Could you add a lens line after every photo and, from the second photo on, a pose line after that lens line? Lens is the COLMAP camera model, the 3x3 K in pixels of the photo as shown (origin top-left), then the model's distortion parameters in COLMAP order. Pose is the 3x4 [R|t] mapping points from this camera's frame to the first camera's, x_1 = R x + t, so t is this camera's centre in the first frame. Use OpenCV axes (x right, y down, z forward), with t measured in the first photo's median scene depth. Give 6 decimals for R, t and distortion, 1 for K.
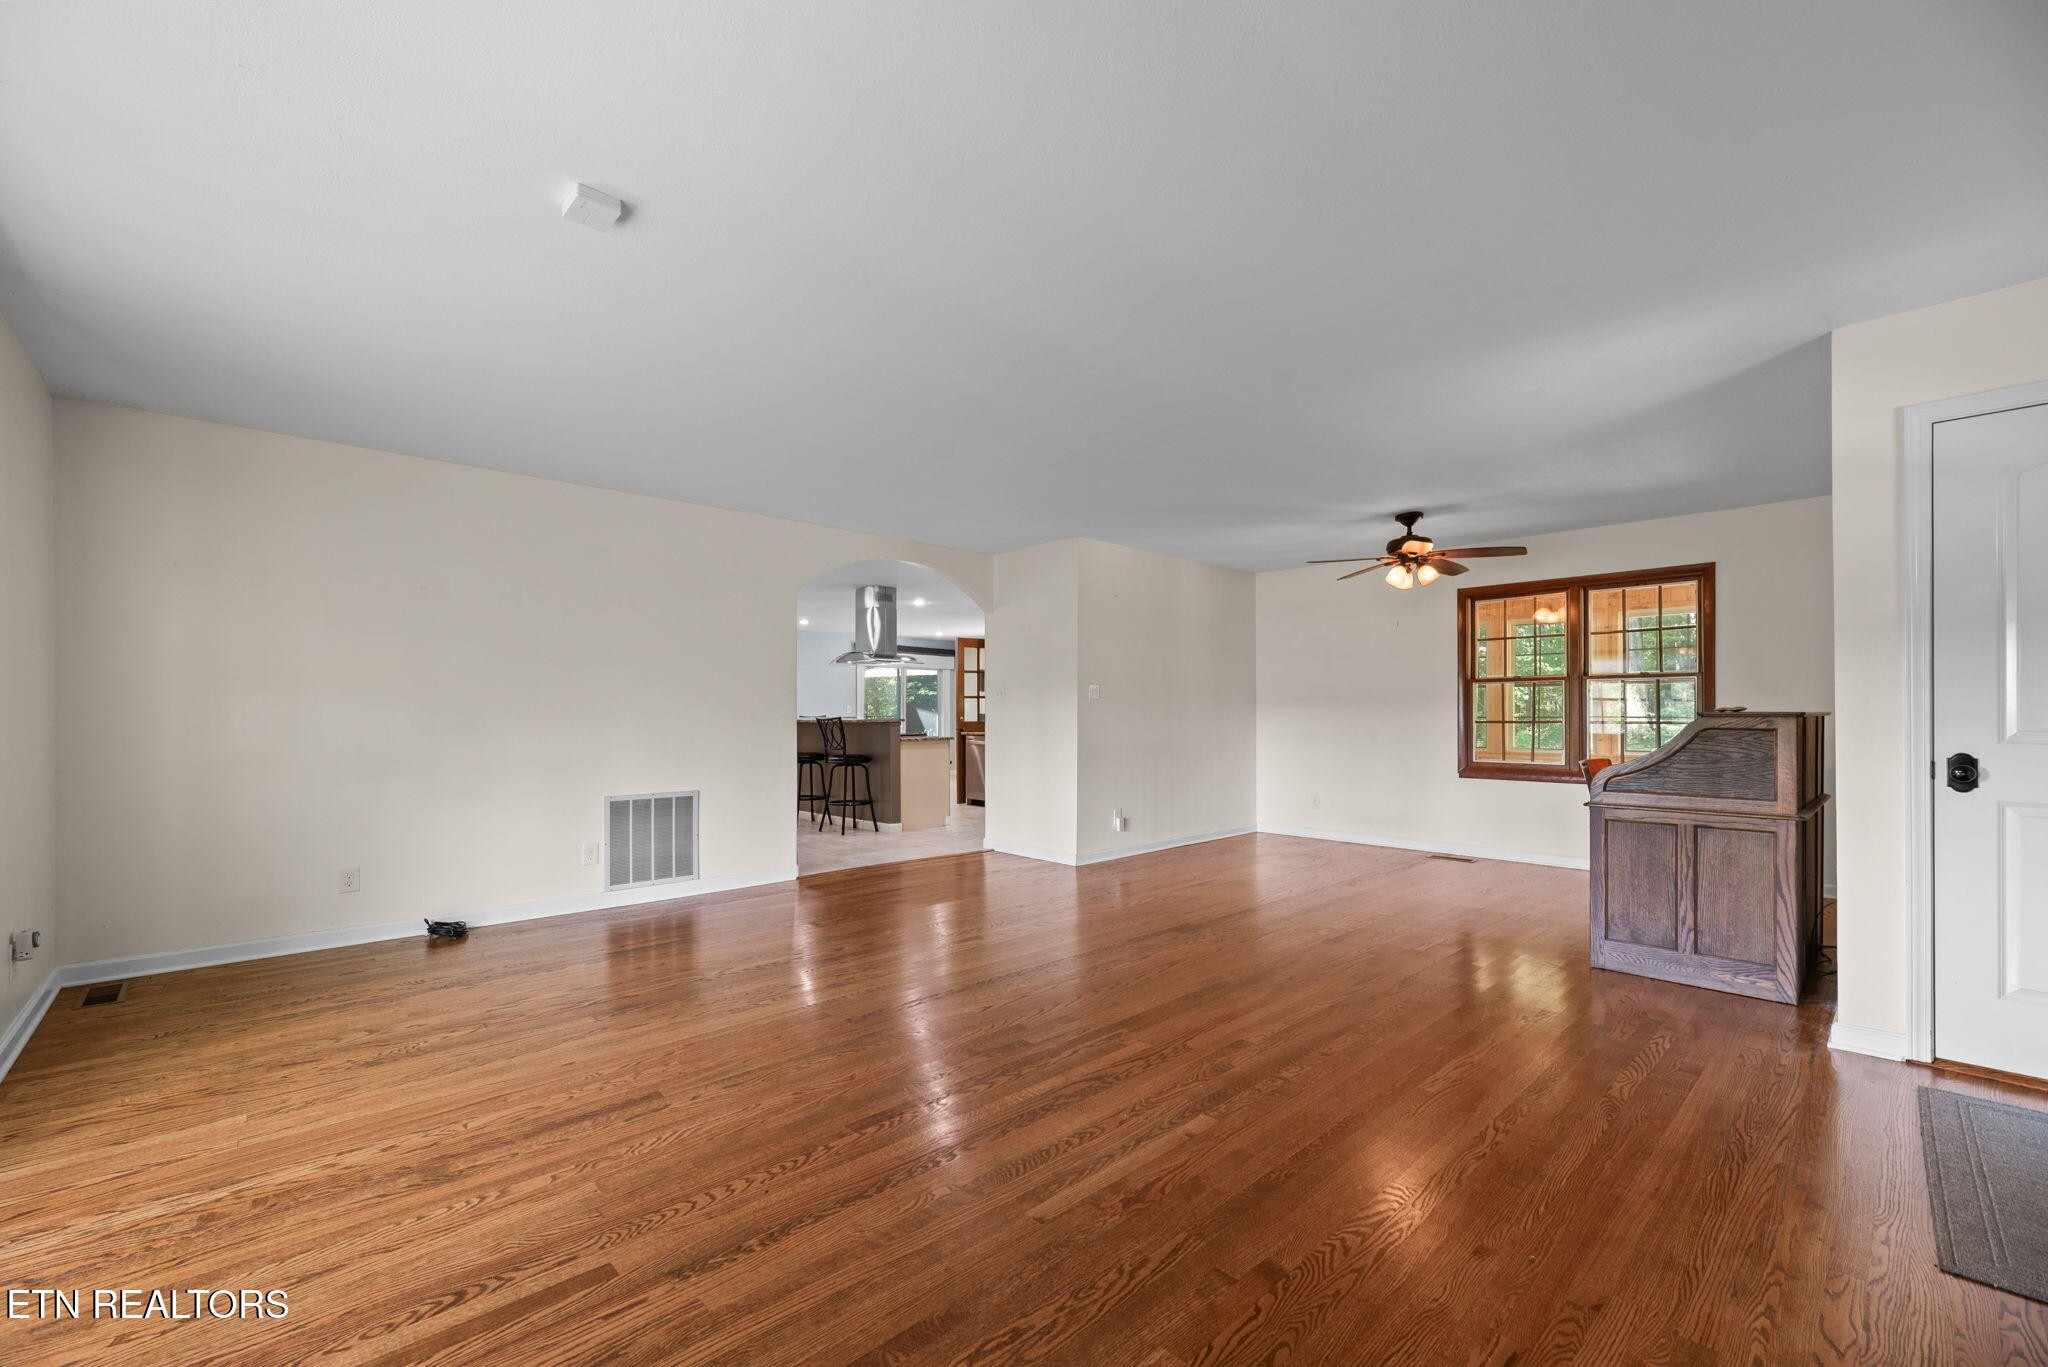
lens RADIAL K [[861.4, 0, 1016.1], [0, 861.4, 712.2], [0, 0, 1]] dist [-0.000104, -0.000048]
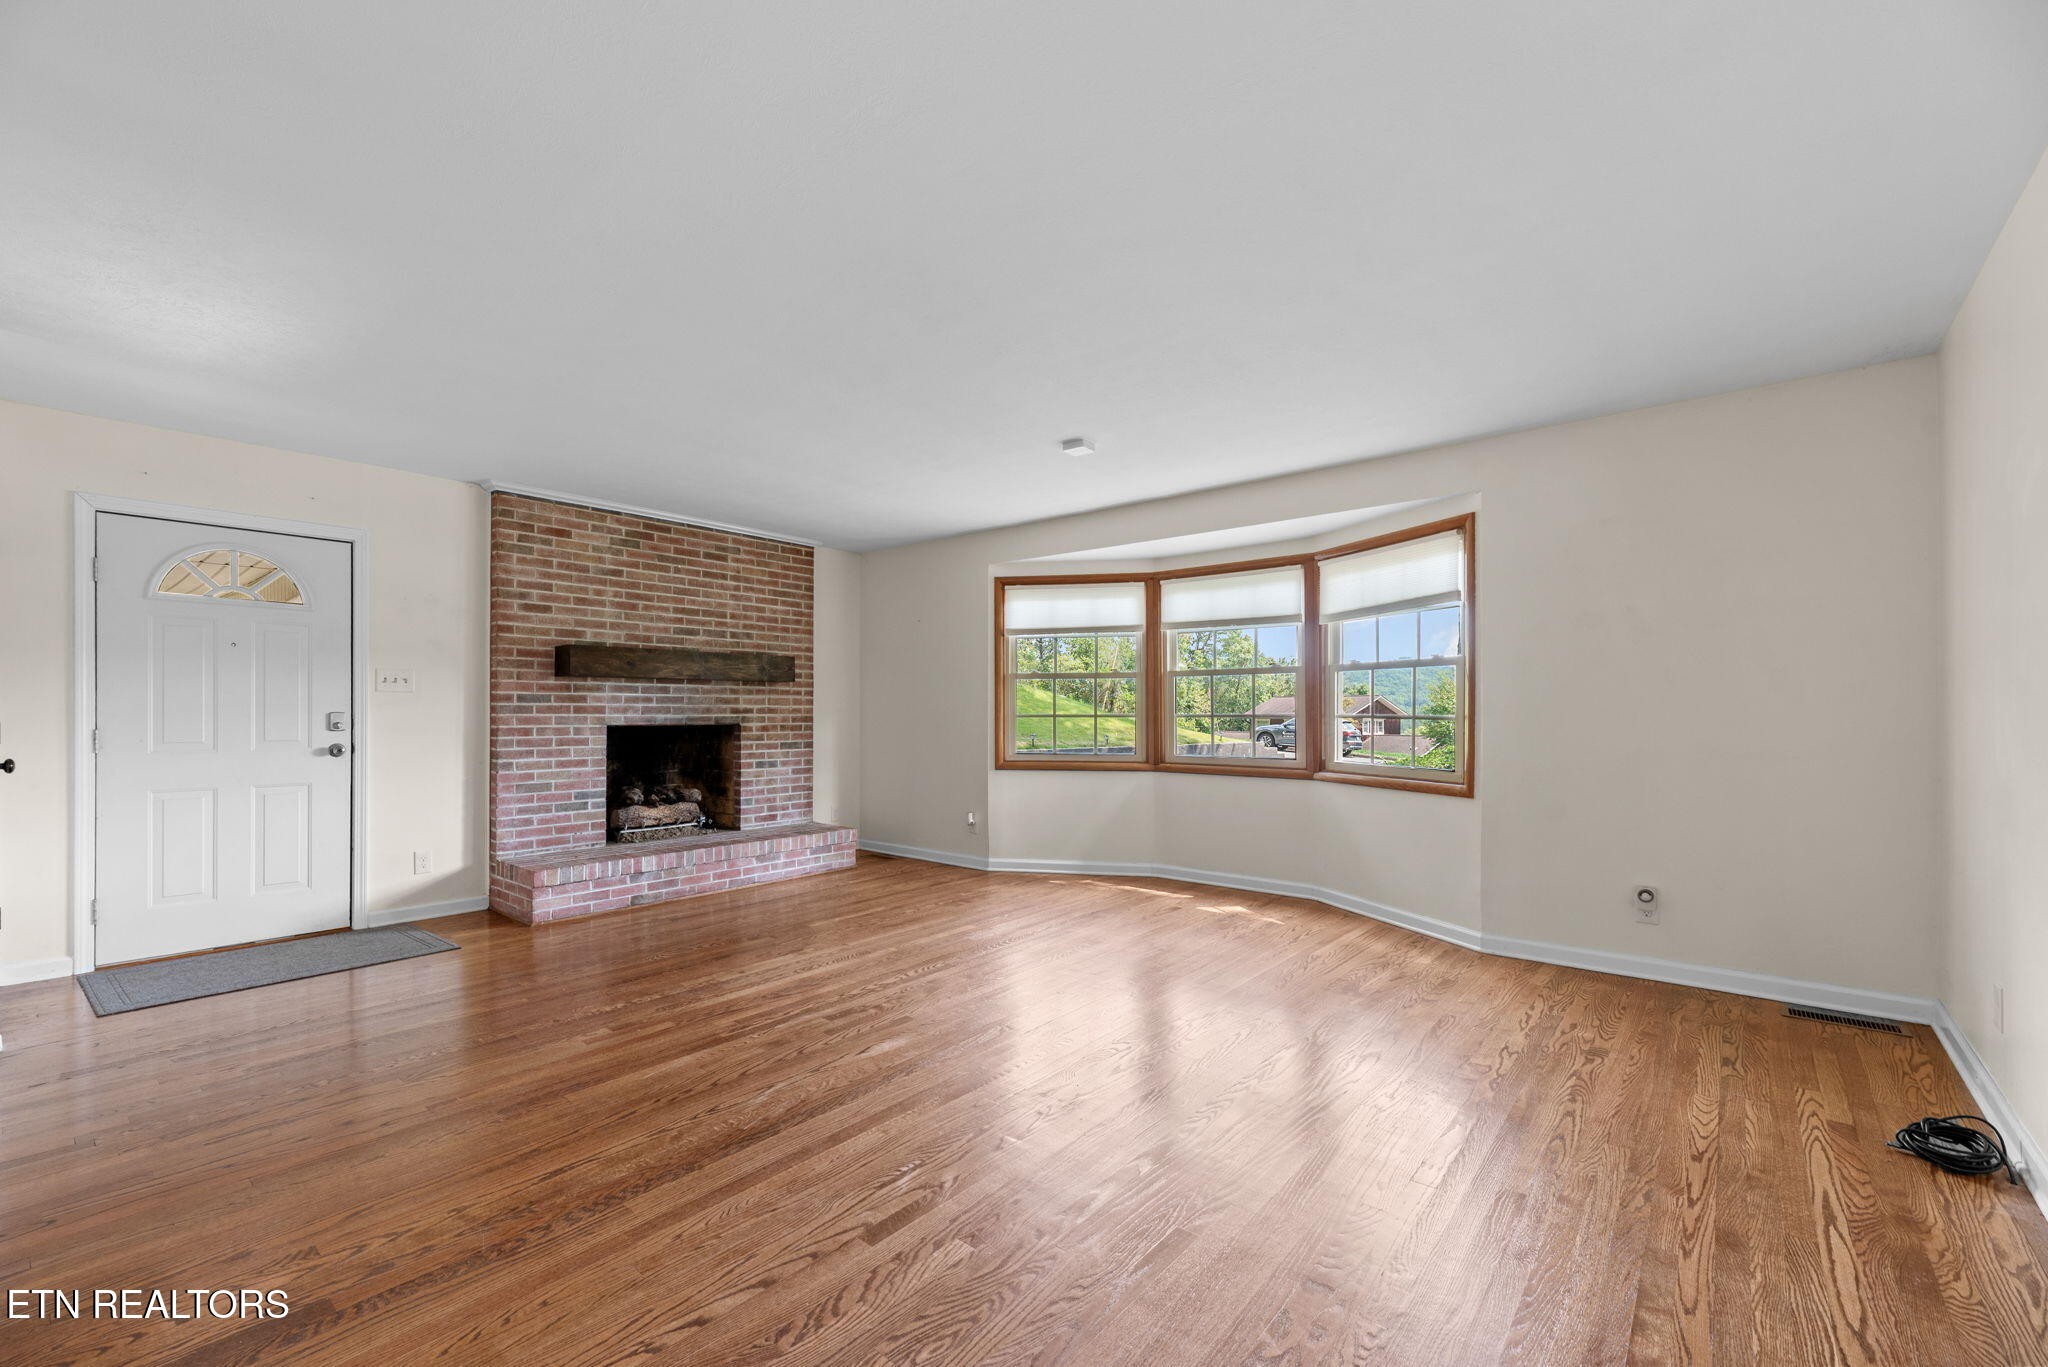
lens RADIAL K [[861.4, 0, 1016.1], [0, 861.4, 712.2], [0, 0, 1]] dist [-0.000104, -0.000048]
pose [[-0.992341, 0.000783, -0.123526, -0.107329], [0.000841, 1.000000, -0.000414, 0.000496], [0.123525, -0.000515, -0.992341, 2.548067]]
